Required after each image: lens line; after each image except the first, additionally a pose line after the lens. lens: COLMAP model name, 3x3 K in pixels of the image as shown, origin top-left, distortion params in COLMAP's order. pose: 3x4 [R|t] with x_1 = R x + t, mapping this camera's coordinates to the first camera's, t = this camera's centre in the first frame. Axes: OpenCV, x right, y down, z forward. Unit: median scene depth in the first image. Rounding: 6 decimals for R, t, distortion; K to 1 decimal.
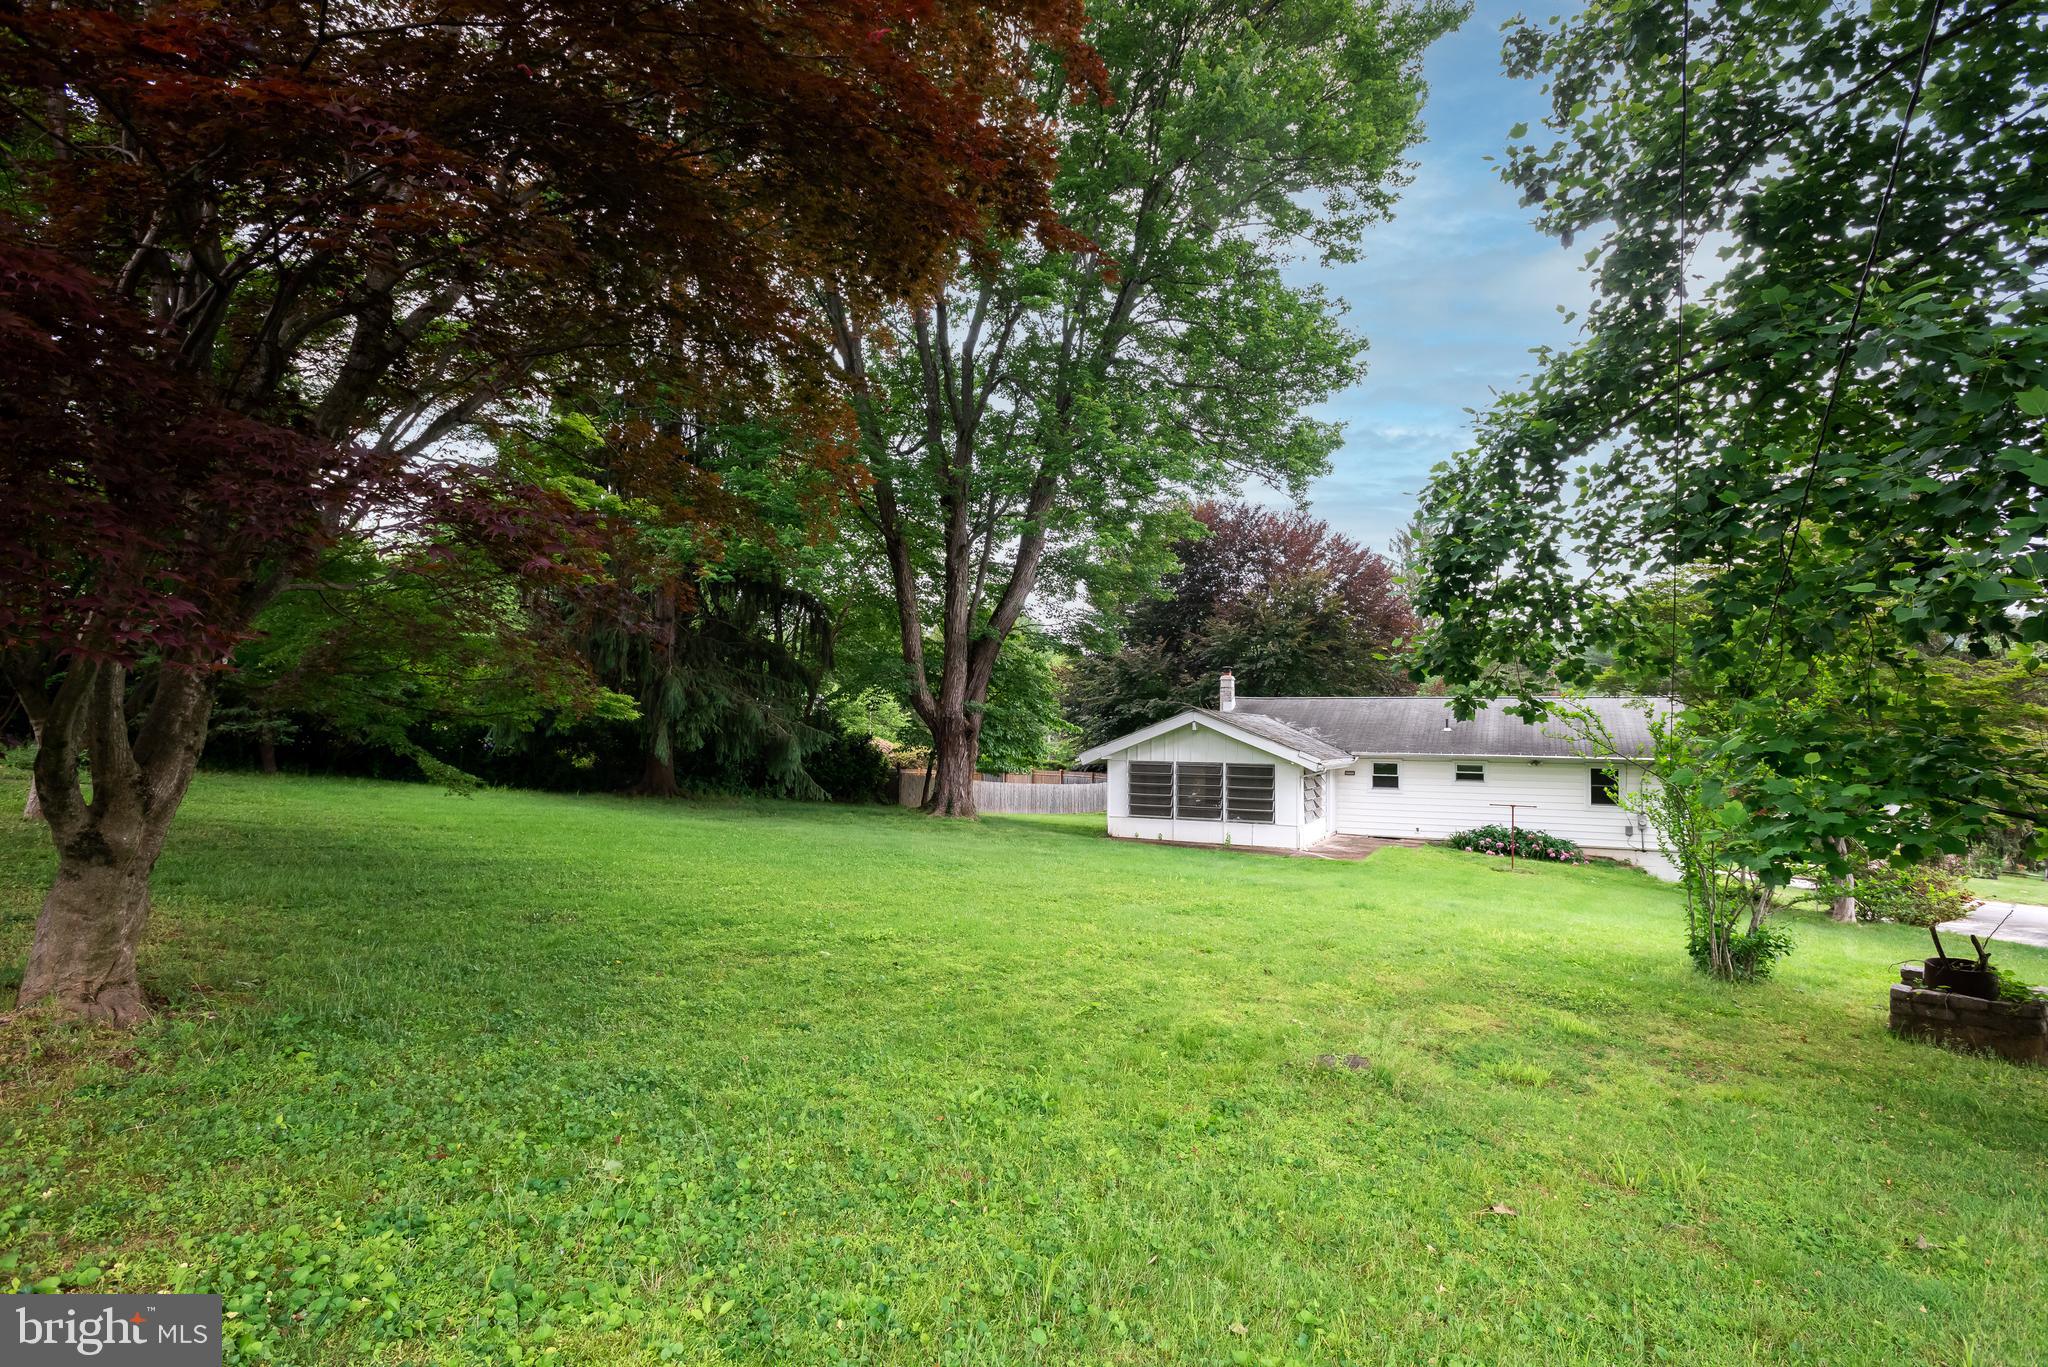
lens RADIAL K [[1037.8, 0, 1037.0], [0, 1037.8, 696.8], [0, 0, 1]] dist [0.001456, -0.000032]
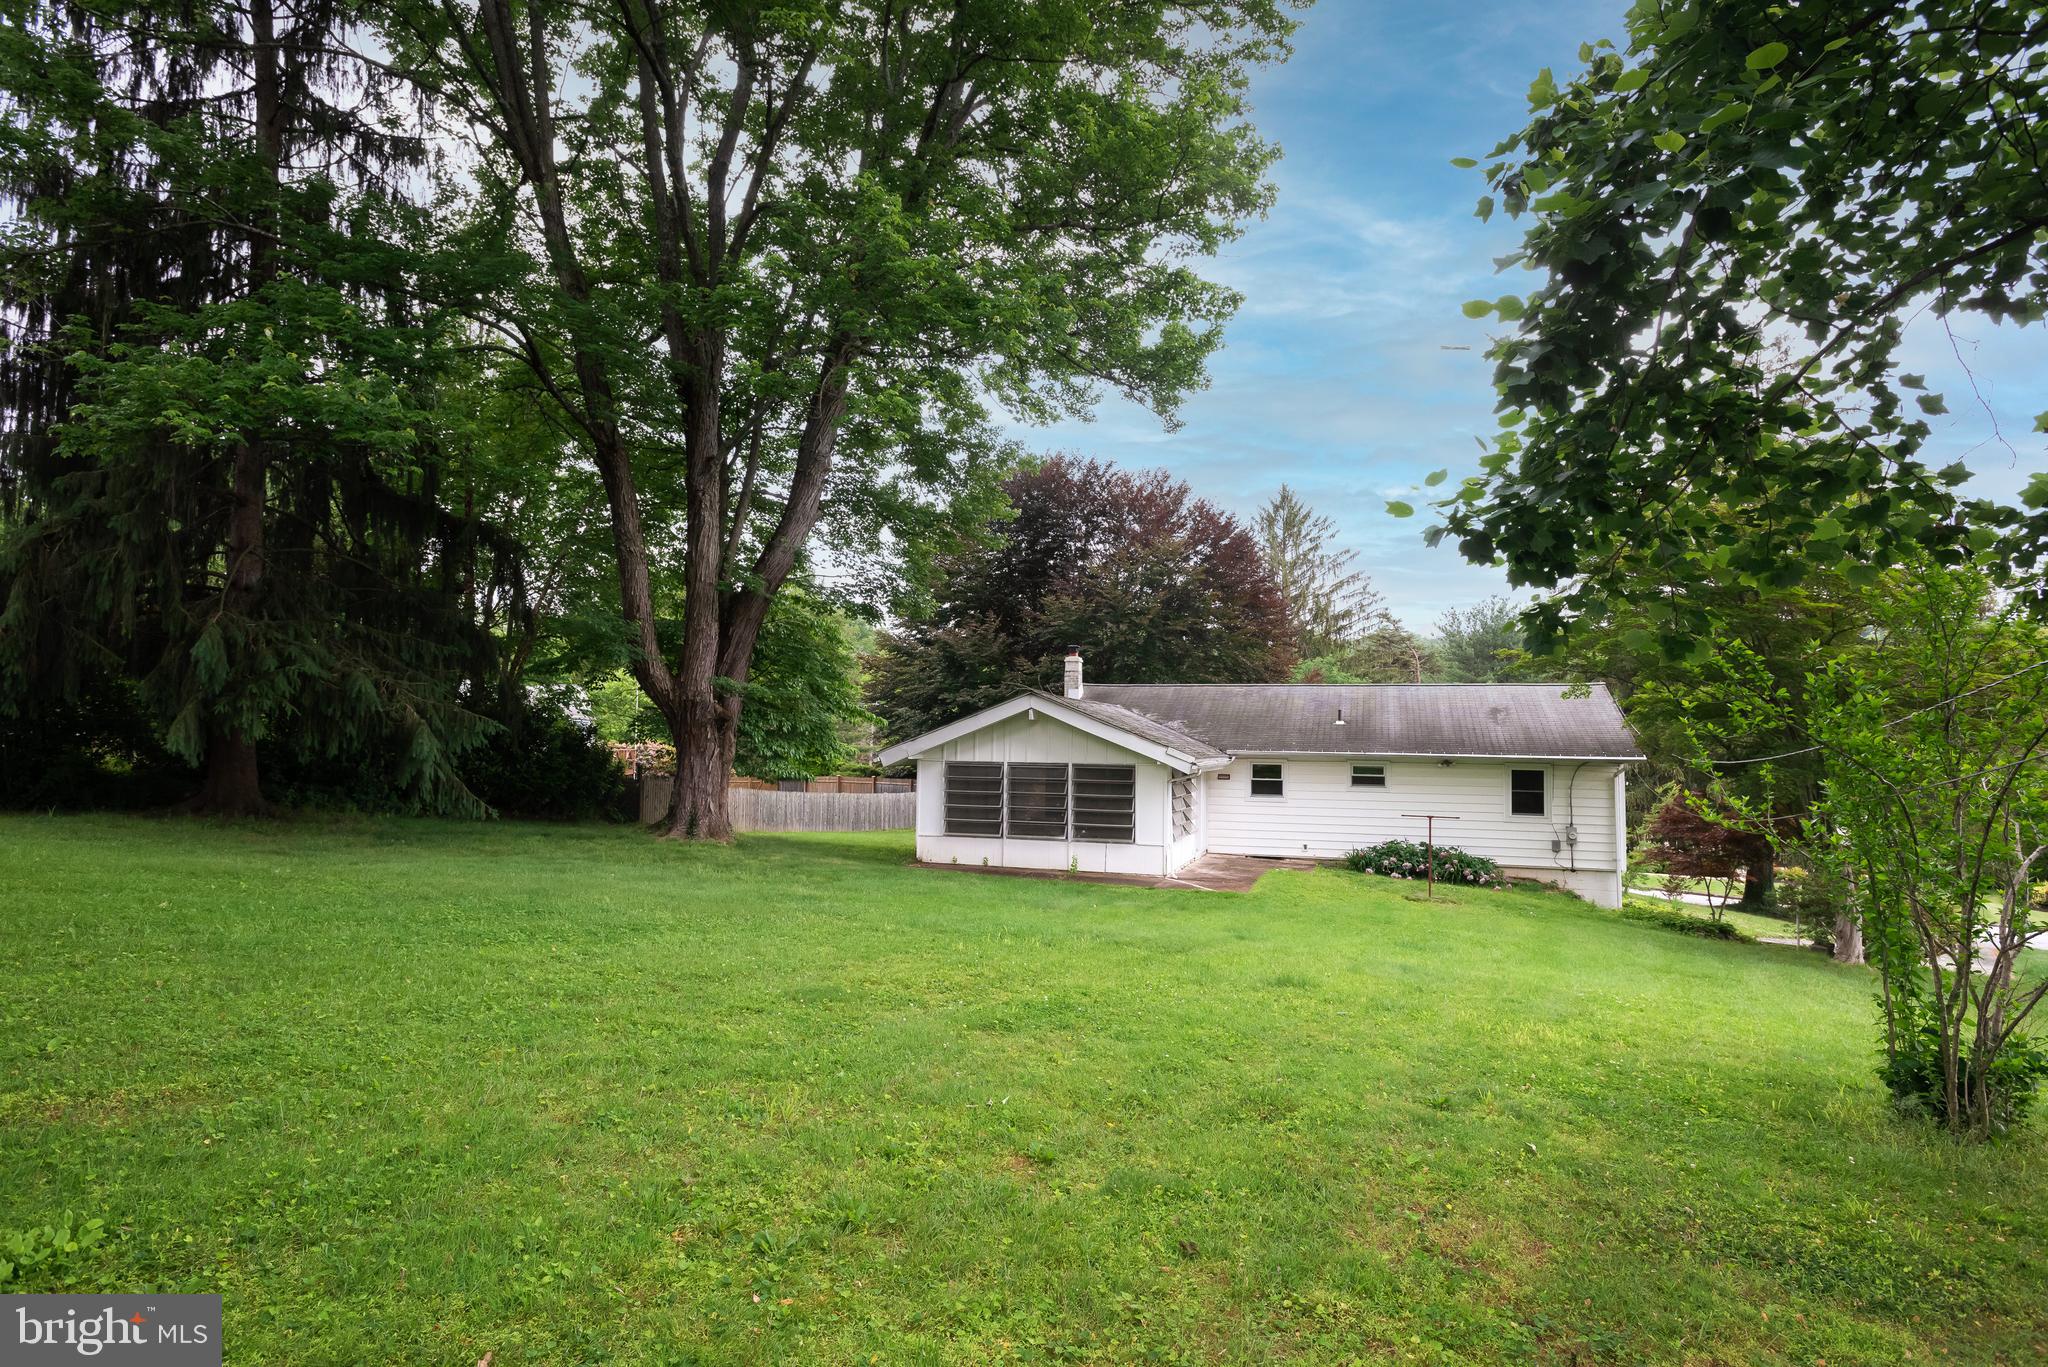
lens RADIAL K [[1099.8, 0, 1042.3], [0, 1099.8, 691.1], [0, 0, 1]] dist [0.014358, -0.001647]
pose [[0.987810, 0.008548, 0.155428, 0.033862], [-0.007063, 0.999924, -0.010102, 0.018520], [-0.155503, 0.008881, 0.987796, 0.200880]]
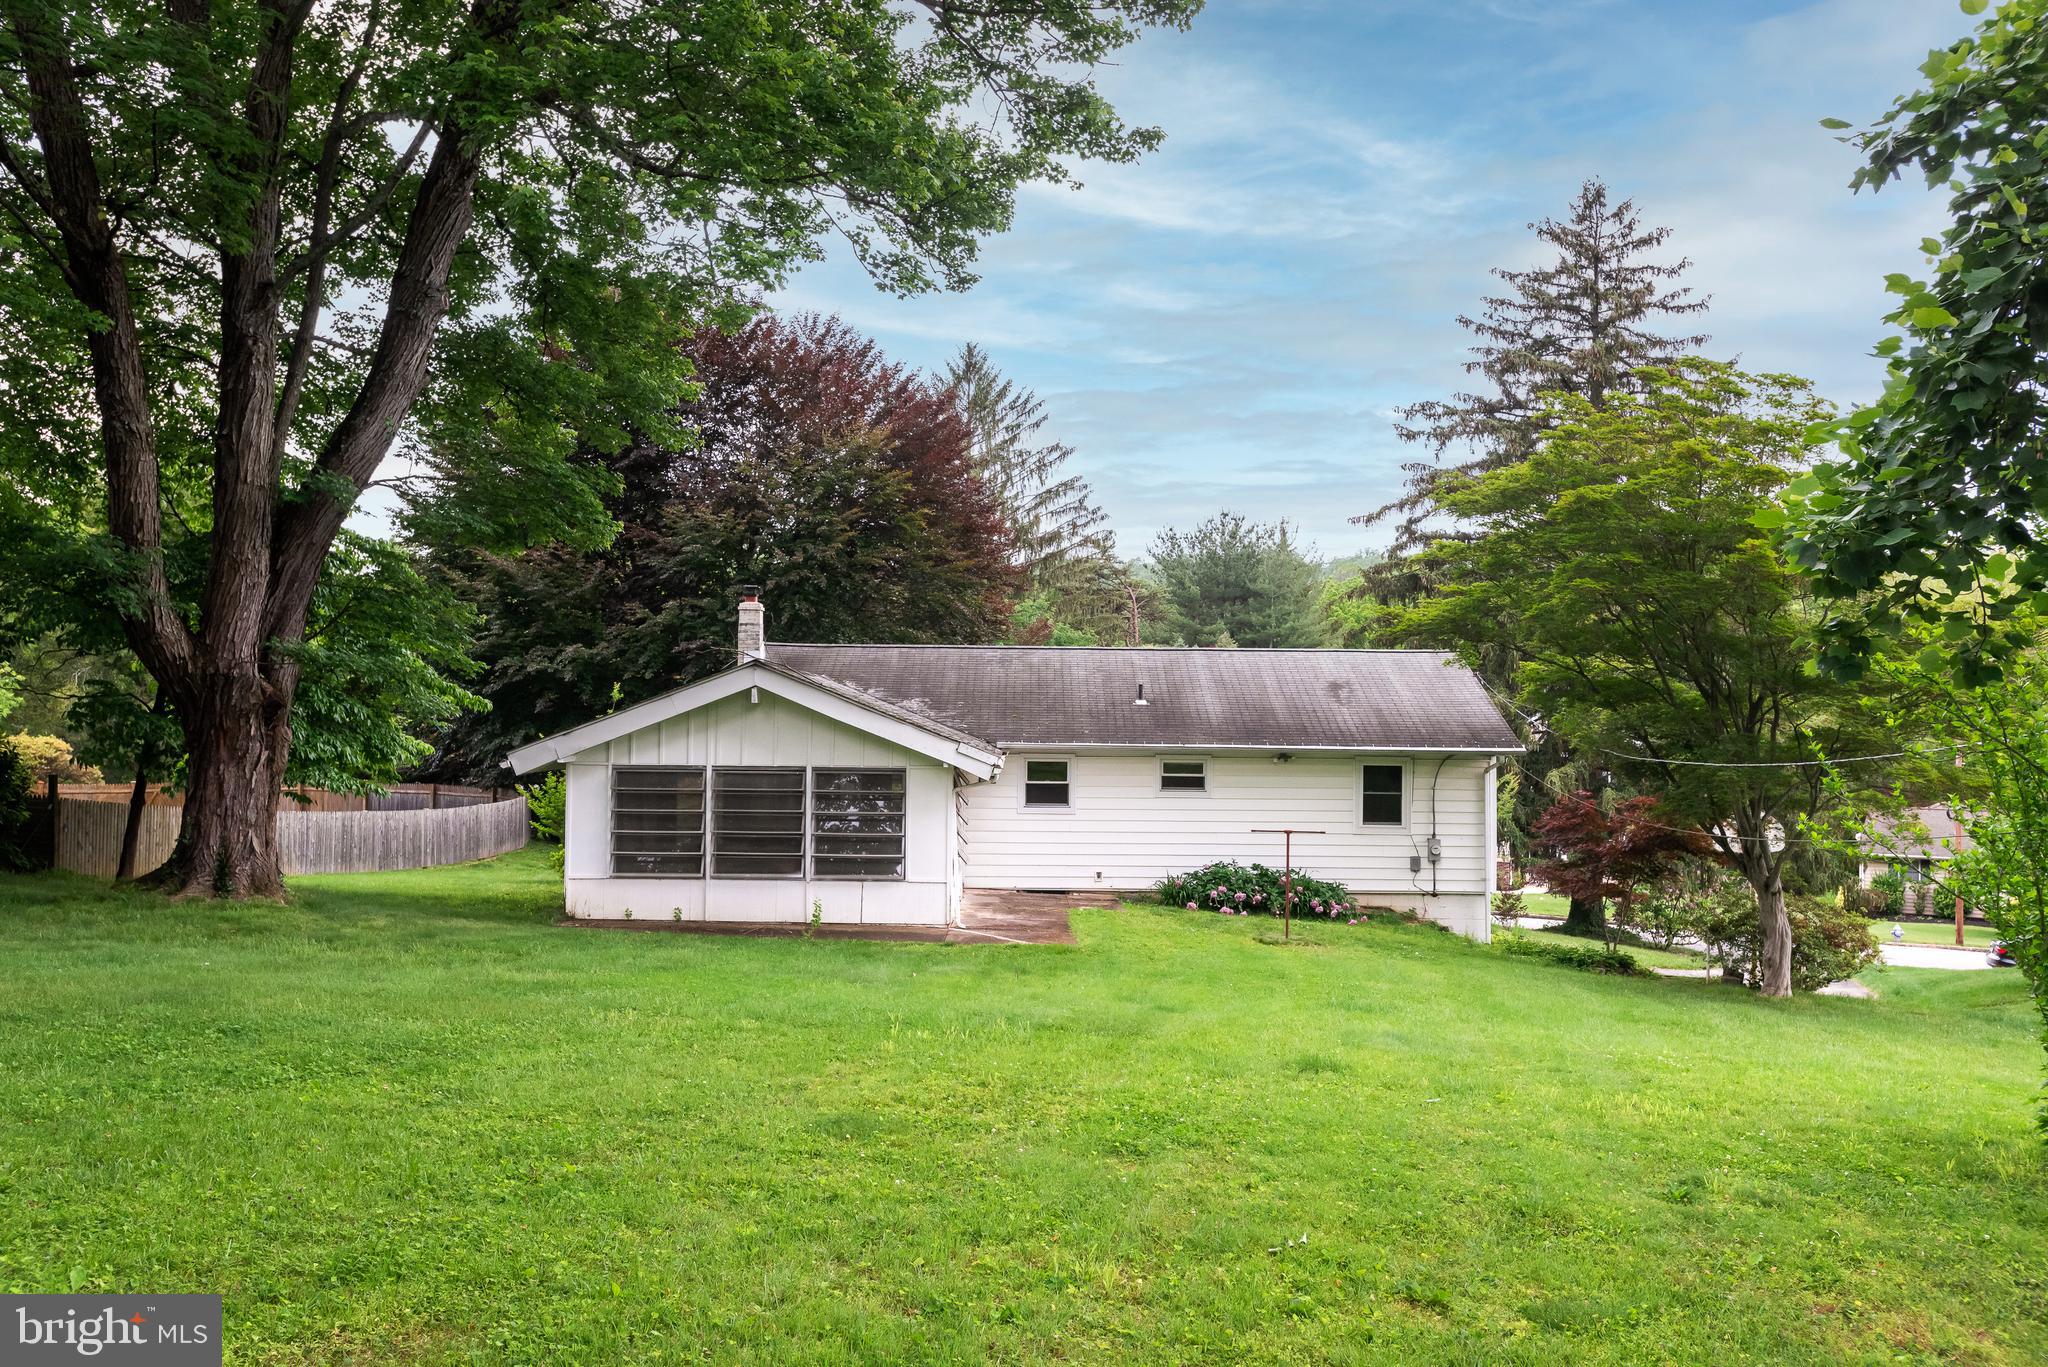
lens RADIAL K [[1663.7, 0, 1011.9], [0, 1663.7, 685.8], [0, 0, 1]] dist [0.006499, 0.004814]
pose [[0.899527, 0.004966, 0.436836, -0.088265], [-0.014205, 0.999739, 0.017886, 0.006834], [-0.436634, -0.022294, 0.899363, 0.201216]]
